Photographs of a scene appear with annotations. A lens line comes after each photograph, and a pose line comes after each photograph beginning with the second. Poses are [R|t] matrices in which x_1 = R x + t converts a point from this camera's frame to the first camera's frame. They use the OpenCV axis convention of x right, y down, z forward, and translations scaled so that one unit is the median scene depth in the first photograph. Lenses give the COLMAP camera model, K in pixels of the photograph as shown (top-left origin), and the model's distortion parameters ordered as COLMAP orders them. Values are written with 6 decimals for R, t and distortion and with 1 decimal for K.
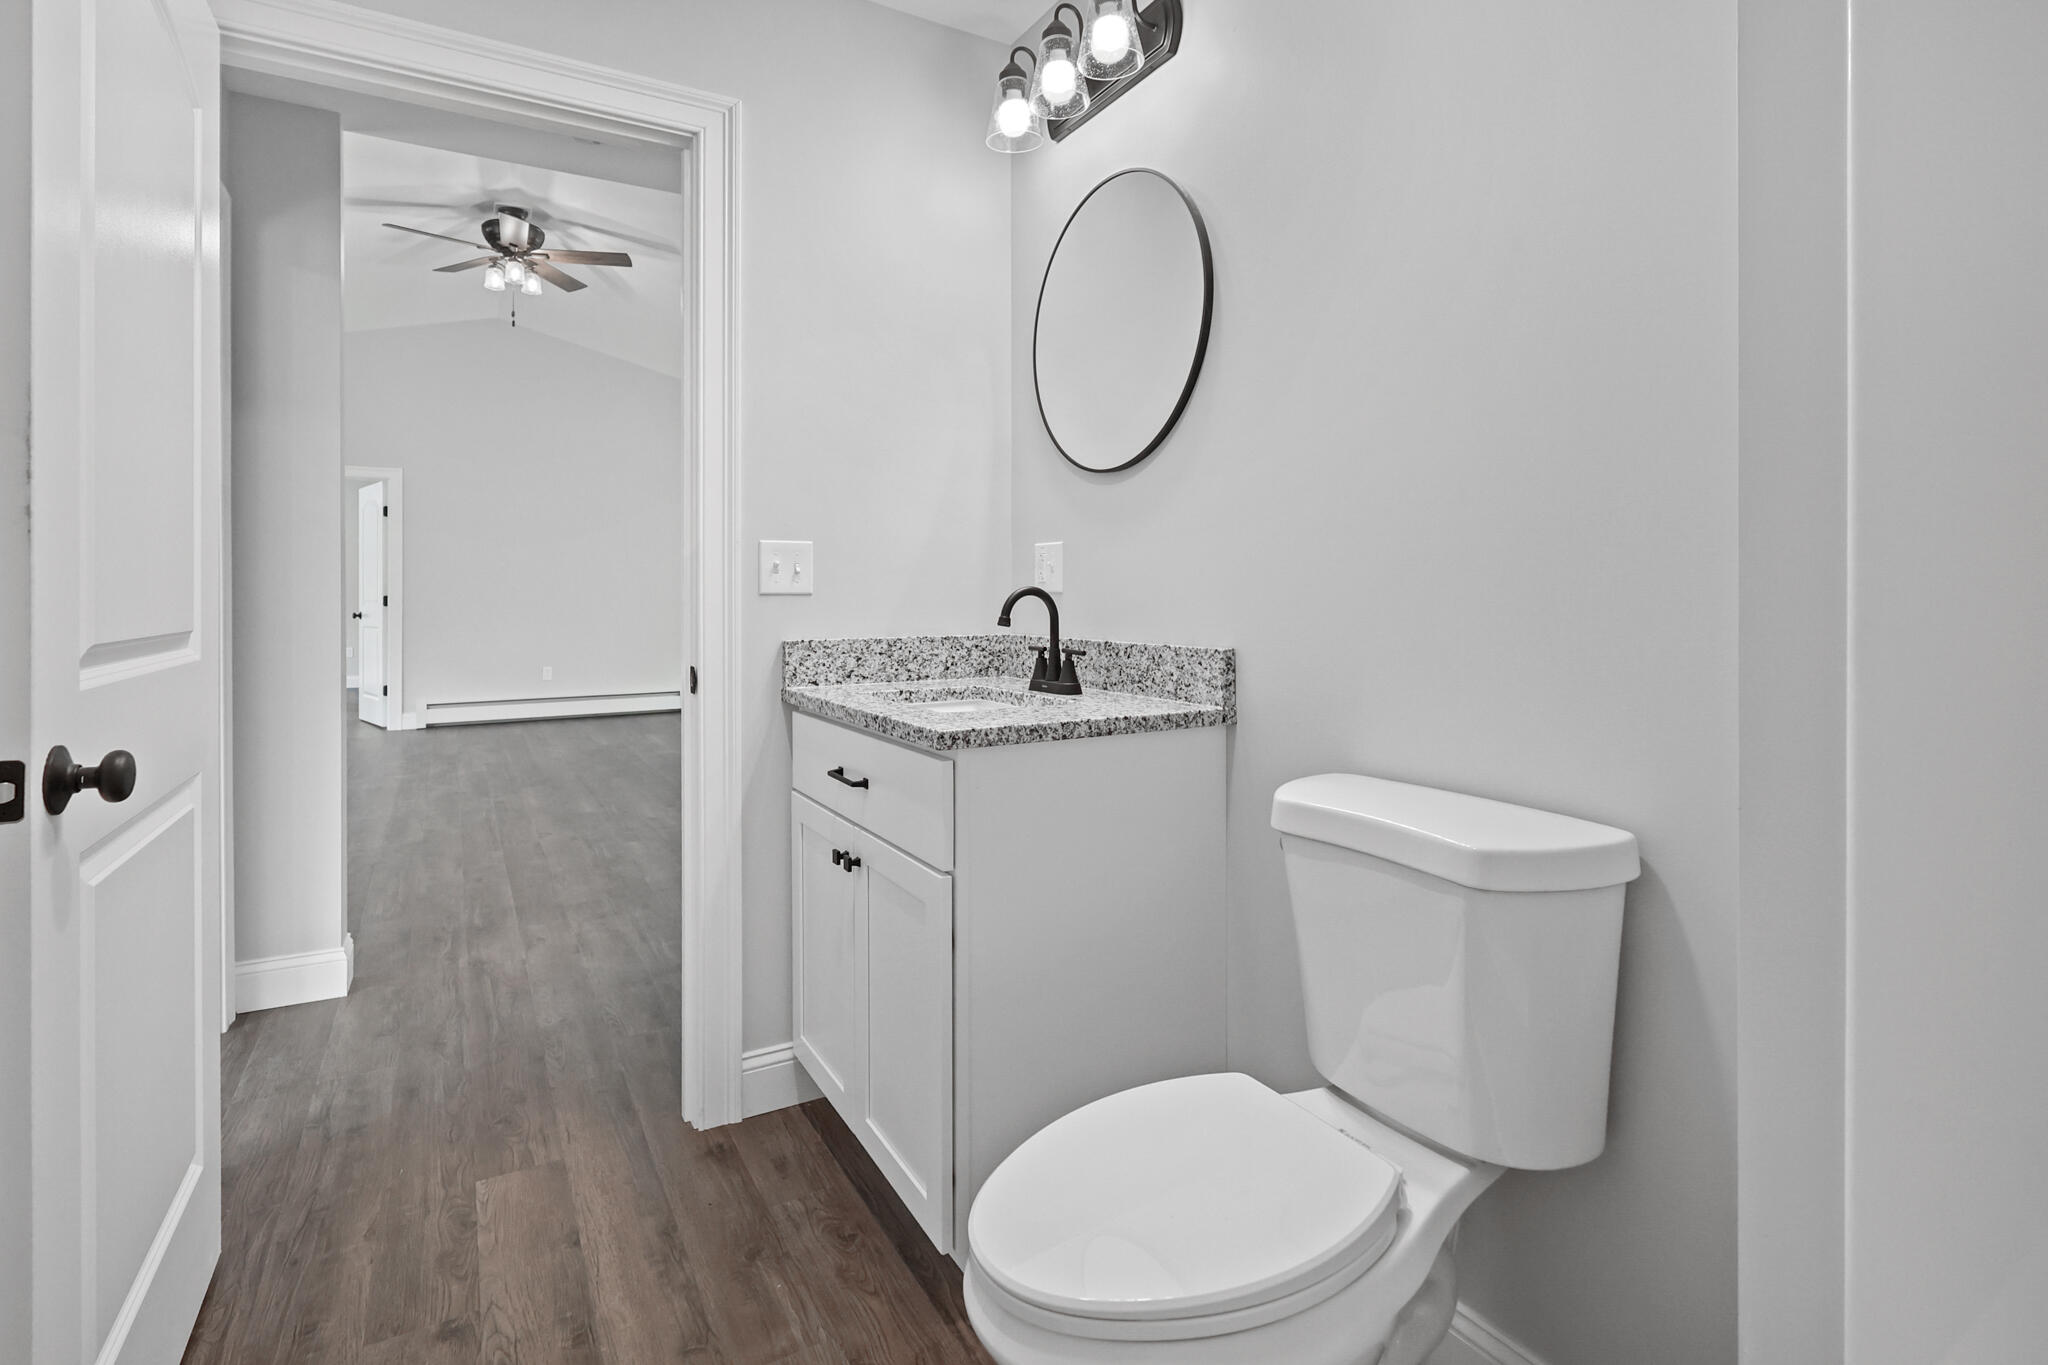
lens RADIAL K [[961.2, 0, 1034.6], [0, 961.2, 603.1], [0, 0, 1]] dist [-0.005268, 0.001839]
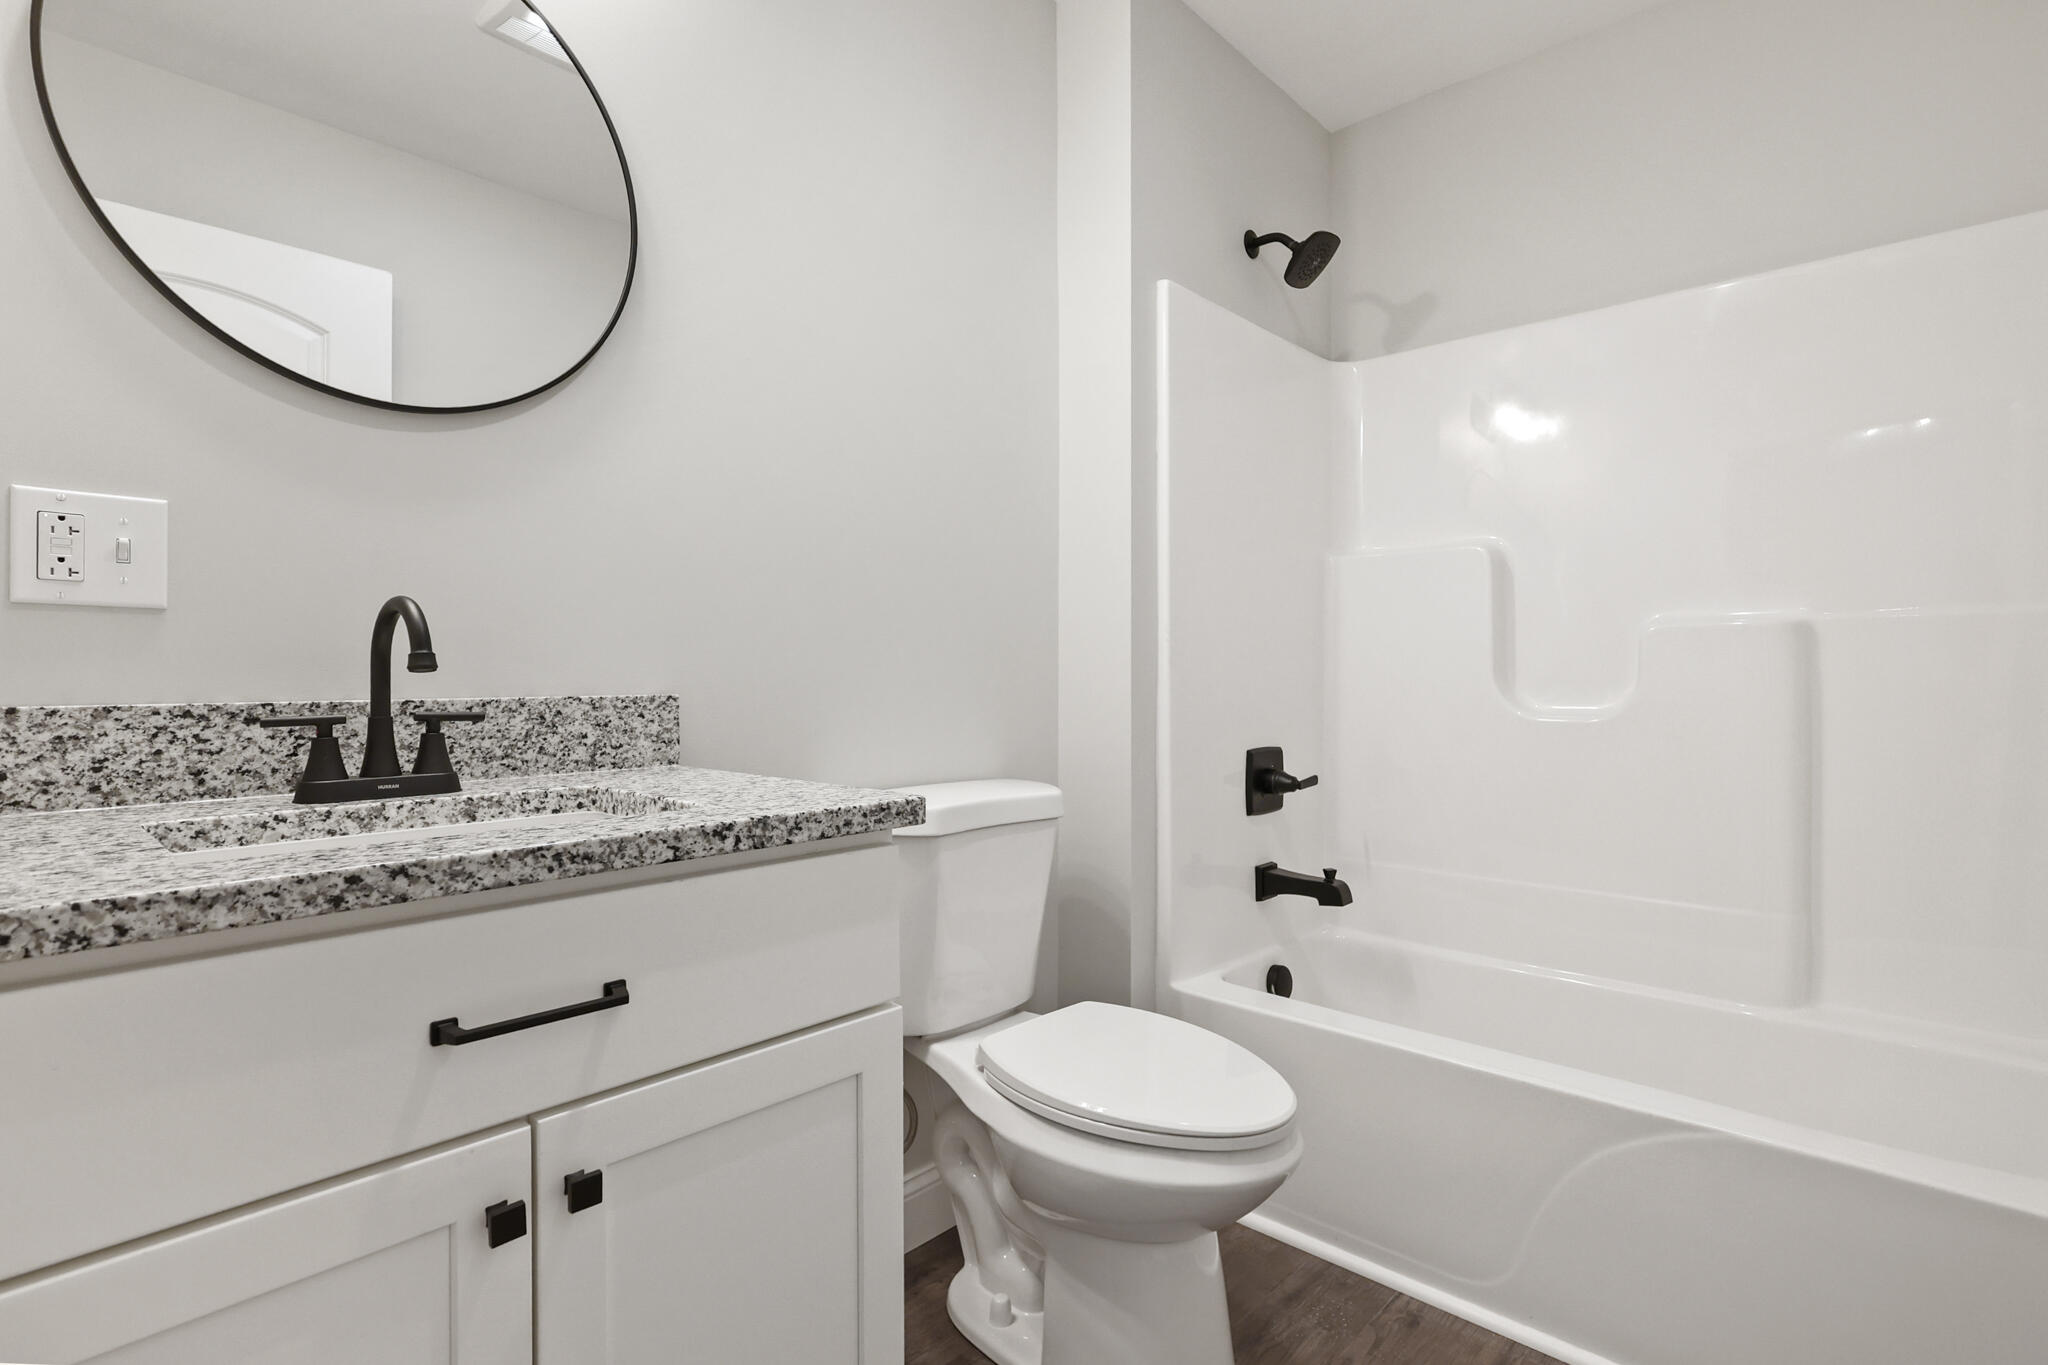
lens RADIAL K [[961.2, 0, 1022.9], [0, 961.2, 676.1], [0, 0, 1]] dist [-0.005268, 0.001839]
pose [[-0.261875, -0.002838, 0.965097, -0.566792], [0.008914, 0.999946, 0.005359, 0.024556], [-0.965061, 0.010006, -0.261836, 0.766643]]
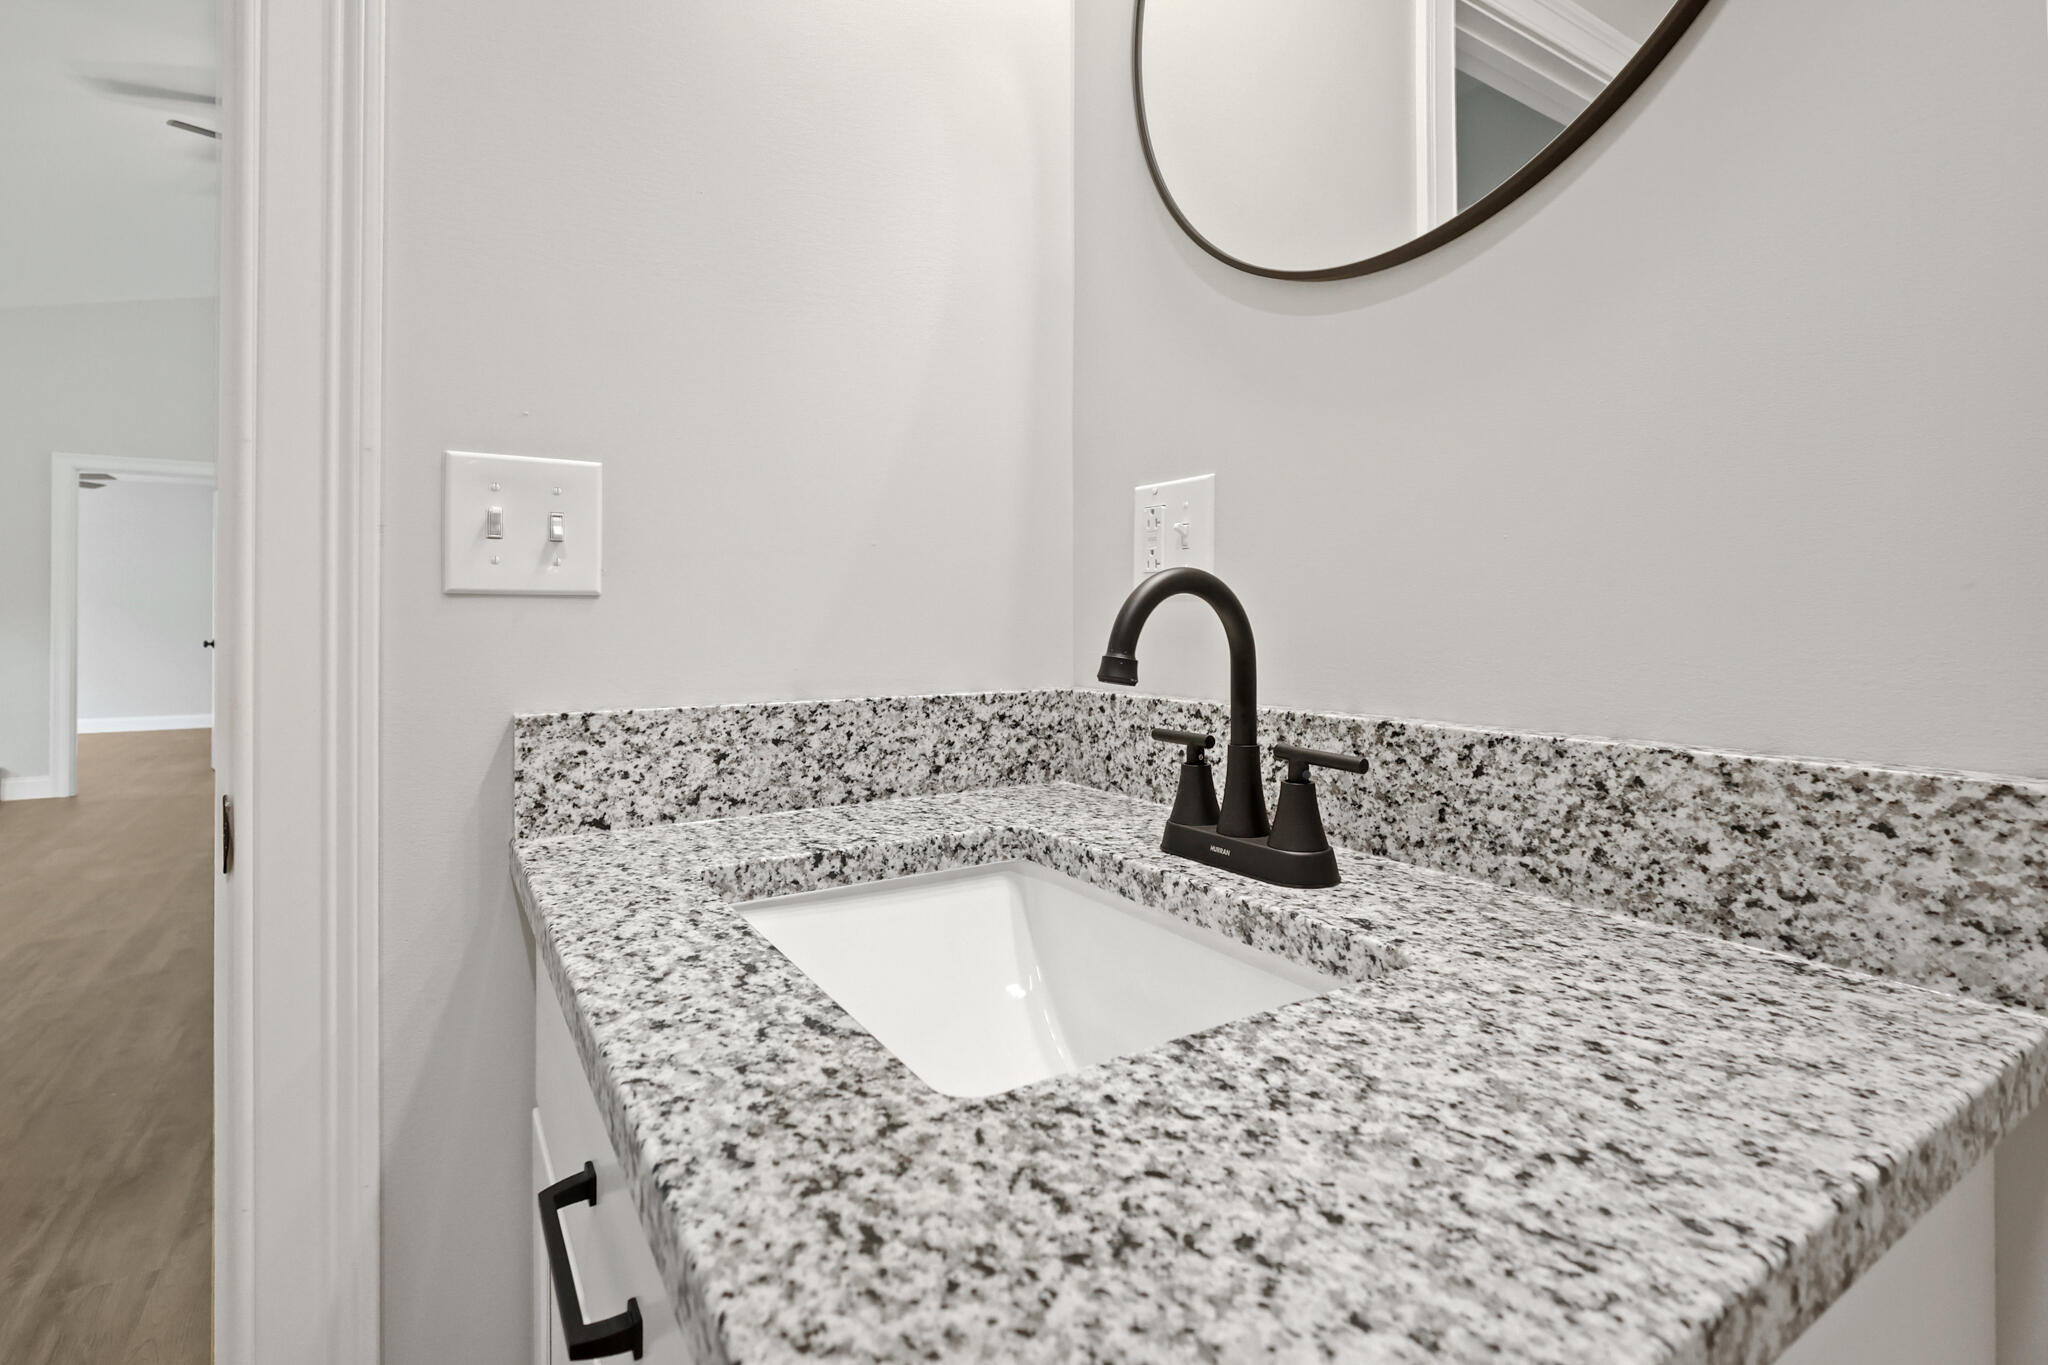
lens RADIAL K [[961.2, 0, 1021.3], [0, 961.2, 618.0], [0, 0, 1]] dist [-0.005268, 0.001839]
pose [[0.999804, 0.000078, 0.019802, -0.067246], [0.000181, 0.999915, -0.013056, 0.005218], [-0.019801, 0.013057, 0.999719, 0.619419]]
